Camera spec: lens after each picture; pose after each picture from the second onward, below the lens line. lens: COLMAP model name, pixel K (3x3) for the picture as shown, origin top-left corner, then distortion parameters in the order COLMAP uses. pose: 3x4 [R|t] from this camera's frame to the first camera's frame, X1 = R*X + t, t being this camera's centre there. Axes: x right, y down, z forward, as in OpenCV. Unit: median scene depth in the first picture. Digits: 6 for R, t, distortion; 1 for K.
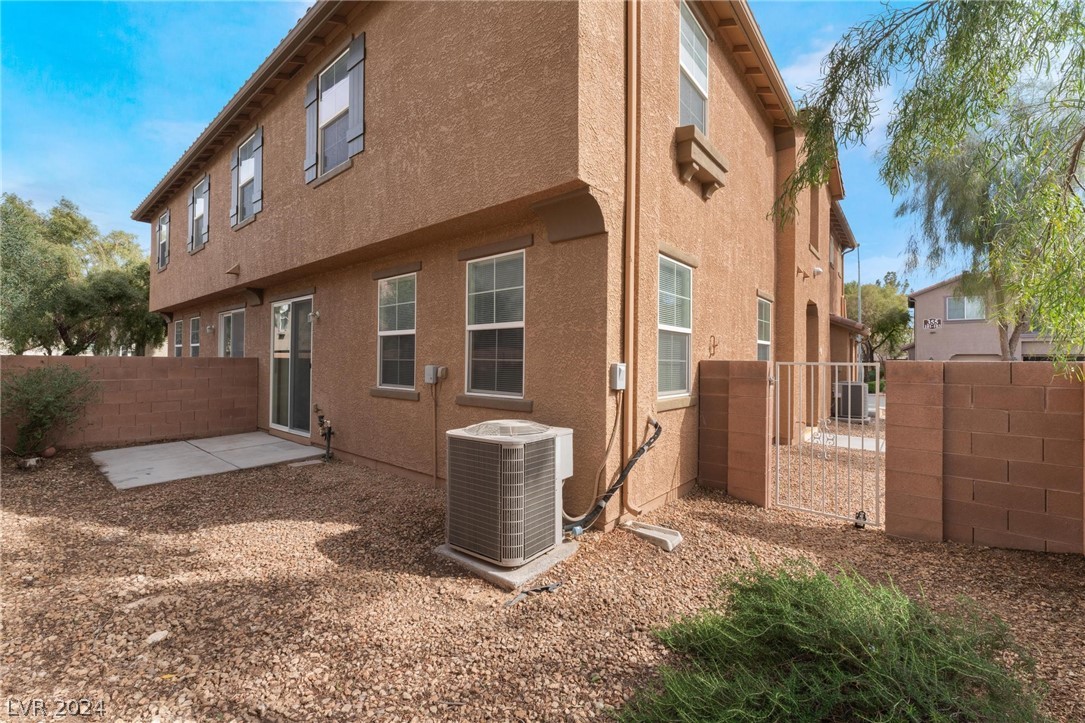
lens RADIAL K [[447.6, 0, 565.7], [0, 447.6, 357.5], [0, 0, 1]] dist [-0.000264, 0.000309]
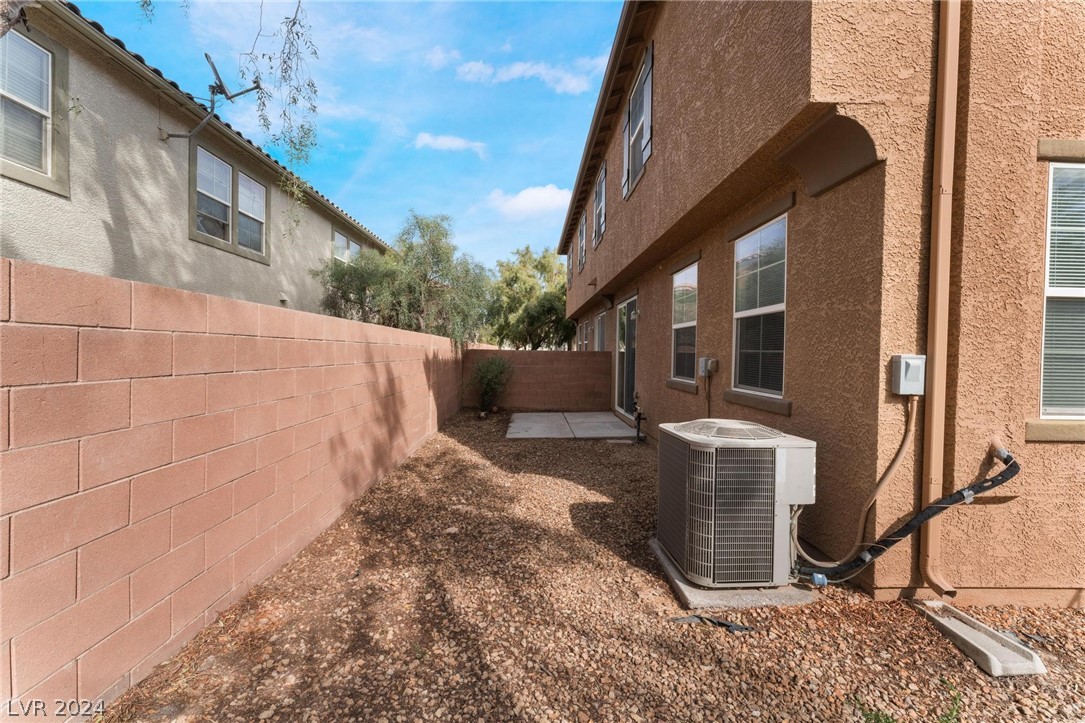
lens RADIAL K [[447.6, 0, 542.9], [0, 447.6, 361.5], [0, 0, 1]] dist [-0.000264, 0.000309]
pose [[0.639872, 0.015408, -0.768327, 0.282913], [-0.001496, 0.999822, 0.018804, 0.011356], [0.768480, -0.010883, 0.639781, 0.167503]]
